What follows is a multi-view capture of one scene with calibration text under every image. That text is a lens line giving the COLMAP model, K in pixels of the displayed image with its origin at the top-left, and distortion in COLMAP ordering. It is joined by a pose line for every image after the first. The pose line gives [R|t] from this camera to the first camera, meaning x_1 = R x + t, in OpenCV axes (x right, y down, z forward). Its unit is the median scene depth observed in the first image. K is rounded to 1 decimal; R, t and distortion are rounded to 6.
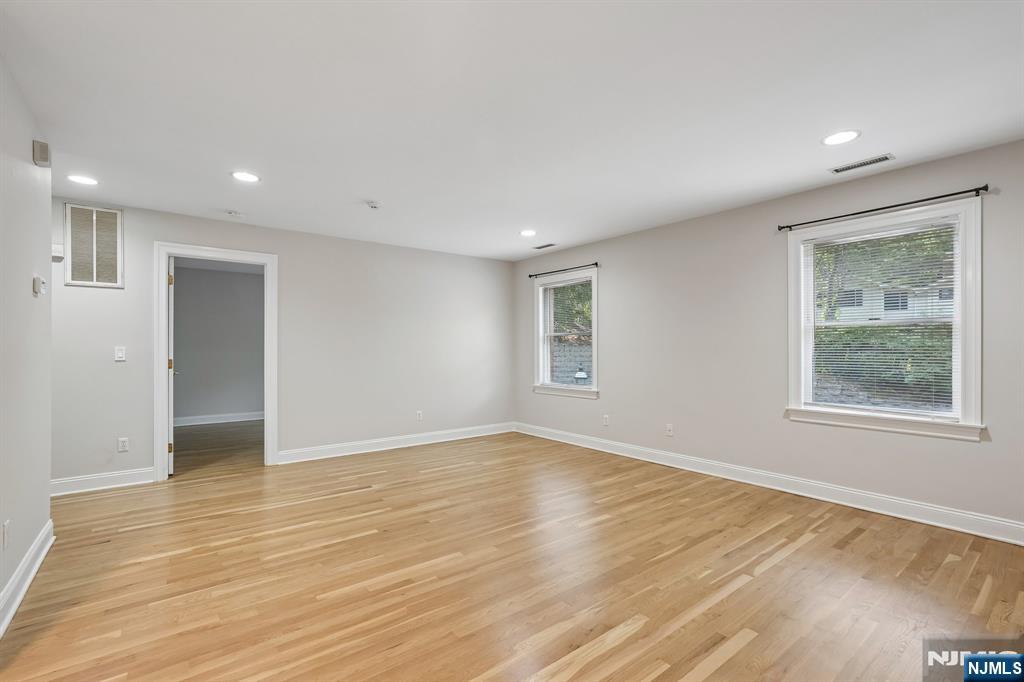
lens RADIAL K [[459.3, 0, 506.3], [0, 459.3, 348.4], [0, 0, 1]] dist [-0.009533, 0.007074]
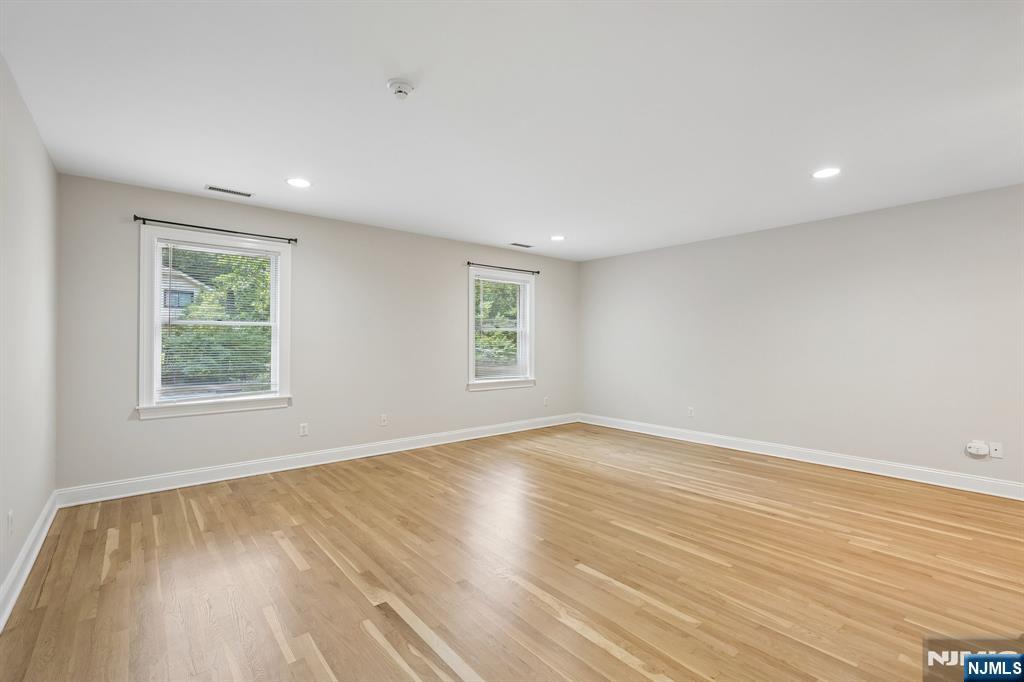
lens RADIAL K [[451.4, 0, 508.6], [0, 451.4, 342.0], [0, 0, 1]] dist [-0.003216, 0.000595]
pose [[-0.037259, 0.003948, 0.999298, -0.852916], [-0.000216, 0.999992, -0.003959, -0.000485], [-0.999306, -0.000363, -0.037258, 0.903224]]
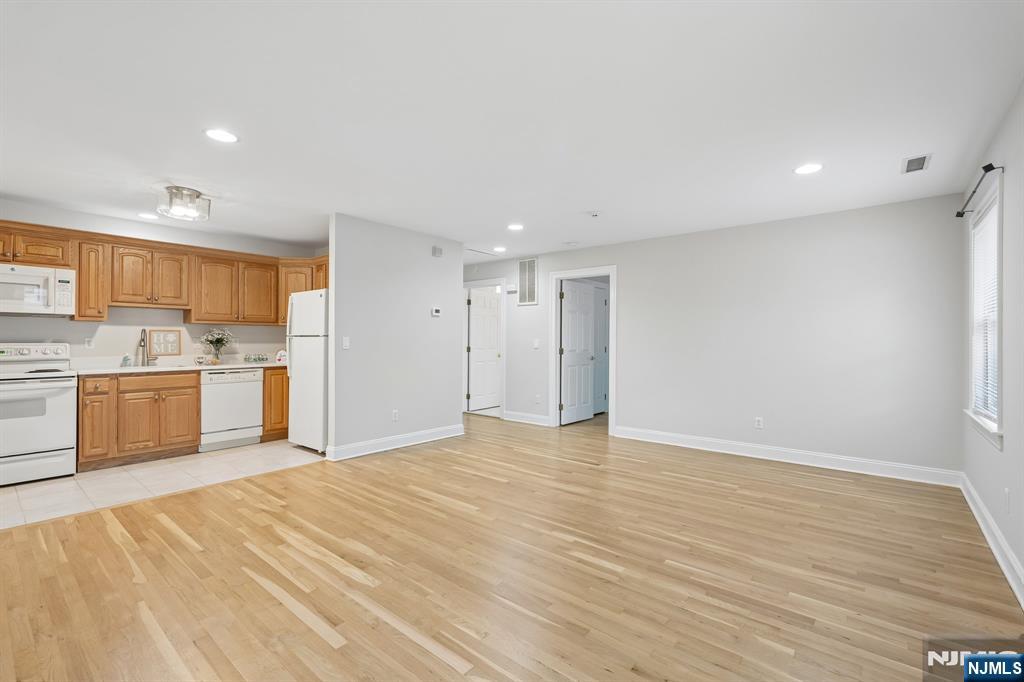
lens RADIAL K [[452.3, 0, 512.0], [0, 452.3, 341.0], [0, 0, 1]] dist [-0.016876, 0.007970]
pose [[0.218262, 0.001375, -0.975889, 0.755469], [-0.004766, 0.999989, 0.000343, 0.000122], [0.975878, 0.004576, 0.218267, 0.573020]]
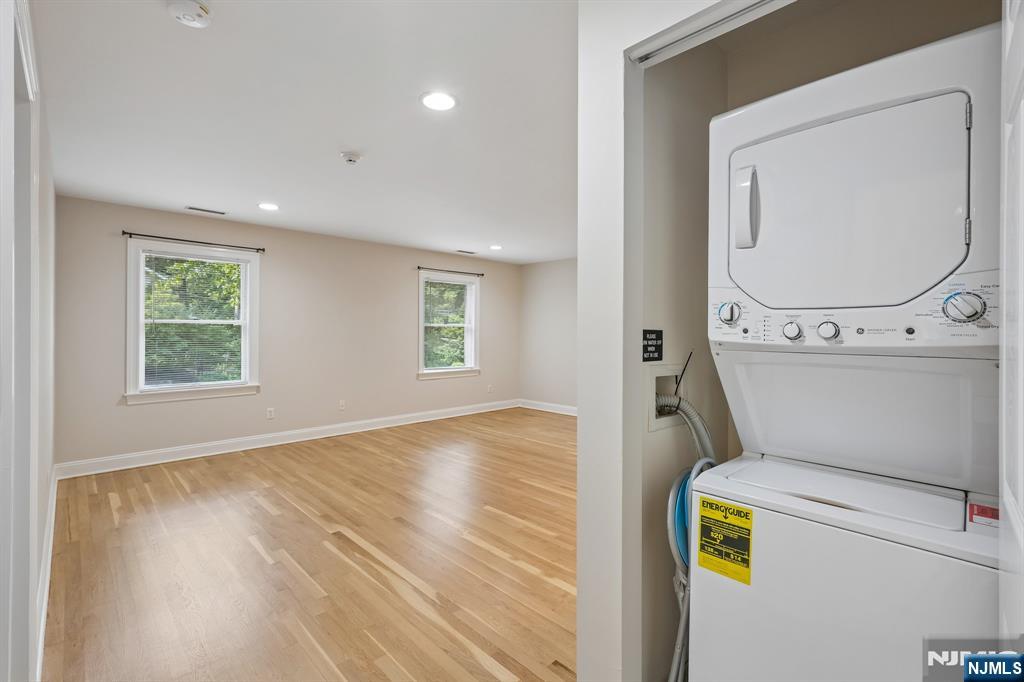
lens RADIAL K [[455.1, 0, 509.2], [0, 455.1, 333.7], [0, 0, 1]] dist [-0.002099, 0.000002]
pose [[-0.111283, -0.001359, 0.993788, -1.087921], [-0.003416, 0.999994, 0.000985, -0.019887], [-0.993783, -0.003285, -0.111287, 0.834460]]
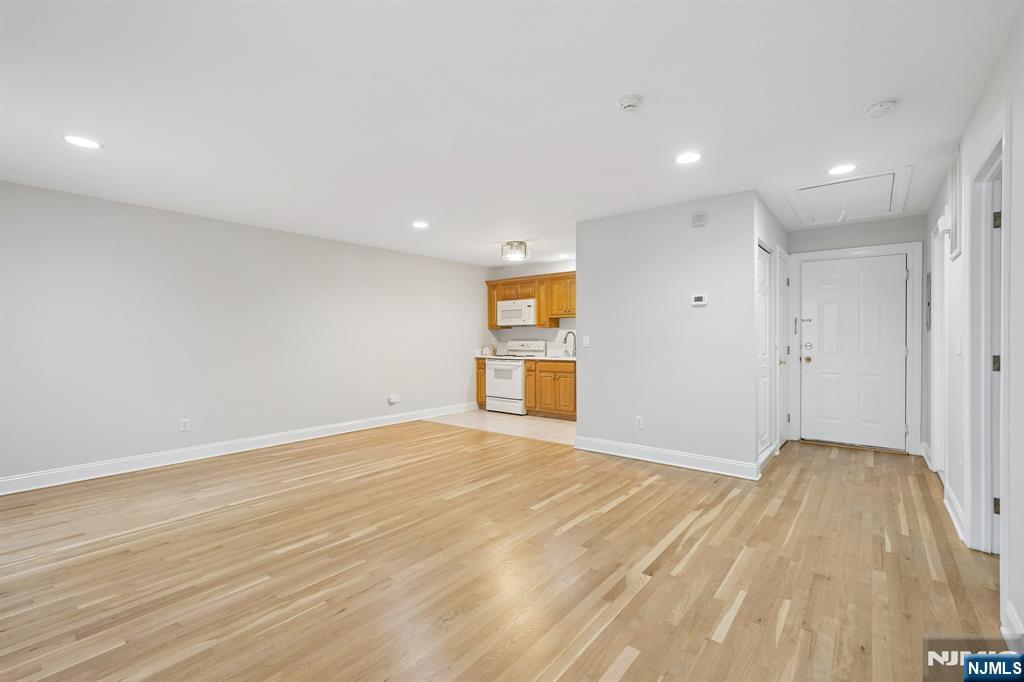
lens RADIAL K [[449.7, 0, 510.0], [0, 449.7, 337.6], [0, 0, 1]] dist [-0.015414, 0.007424]
pose [[-0.973906, 0.004504, -0.226906, 0.003925], [0.004954, 0.999987, -0.001415, -0.001475], [0.226897, -0.002502, -0.973916, 1.572201]]
